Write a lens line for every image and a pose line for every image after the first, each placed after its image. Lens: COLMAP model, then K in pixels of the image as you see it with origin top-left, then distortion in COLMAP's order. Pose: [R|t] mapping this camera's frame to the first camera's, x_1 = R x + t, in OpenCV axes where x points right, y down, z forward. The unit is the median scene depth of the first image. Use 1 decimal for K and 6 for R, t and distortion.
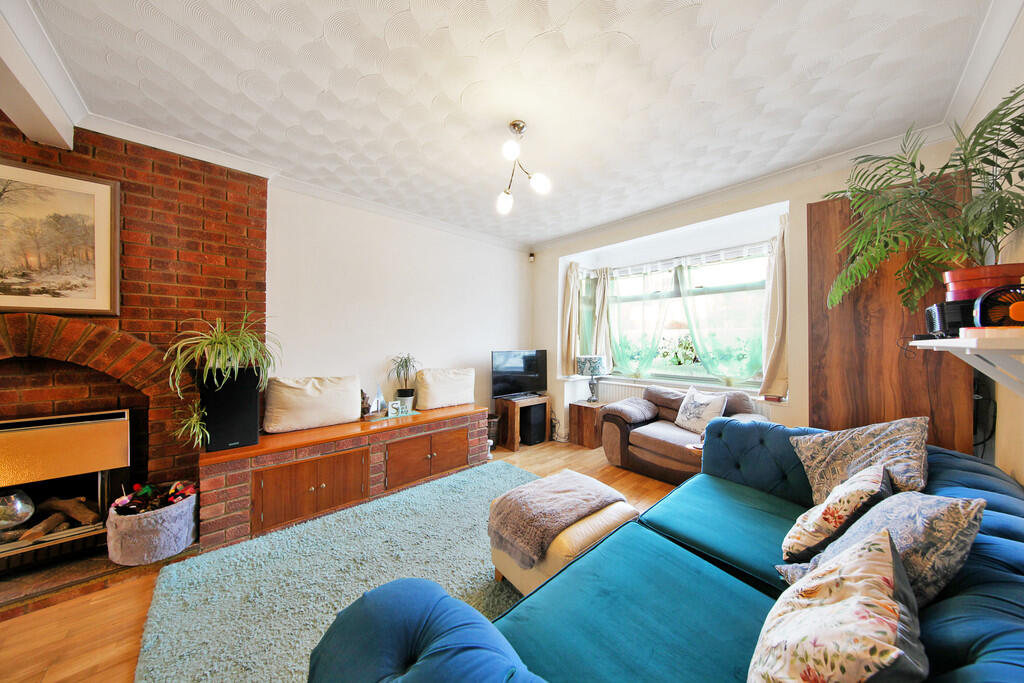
lens RADIAL K [[322.3, 0, 513.3], [0, 322.3, 339.4], [0, 0, 1]] dist [0.000564, -0.000033]
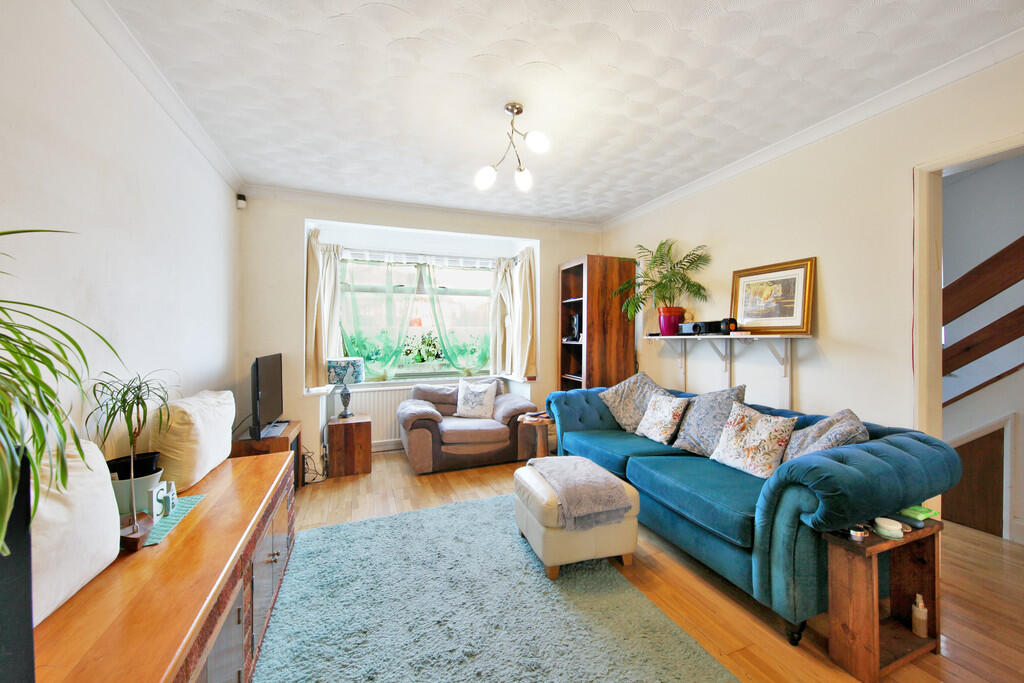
lens RADIAL K [[392.2, 0, 523.5], [0, 392.2, 338.9], [0, 0, 1]] dist [0.001049, 0.000004]
pose [[0.349454, -0.008921, 0.936911, -0.577445], [0.003206, 0.999960, 0.008326, -0.001619], [-0.936948, 0.000095, 0.349468, 0.317046]]
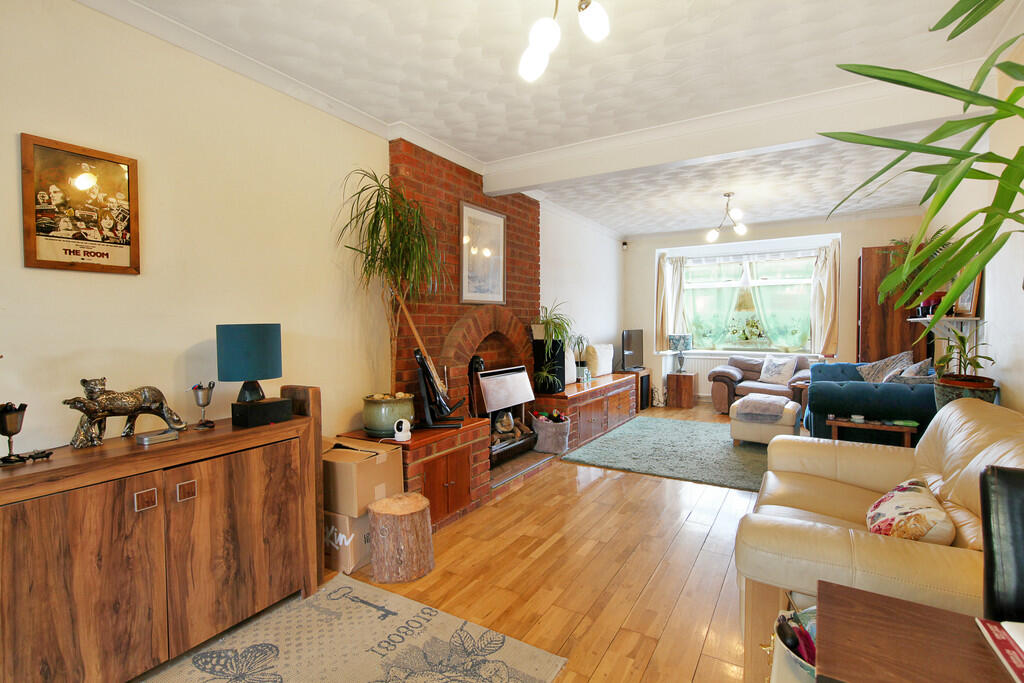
lens RADIAL K [[499.6, 0, 511.7], [0, 499.6, 335.7], [0, 0, 1]] dist [-0.000007, 0.041308]
pose [[0.960462, -0.014015, 0.278058, -1.018260], [0.006048, 0.999547, 0.029490, 0.000046], [-0.278346, -0.026642, 0.960111, -0.694965]]
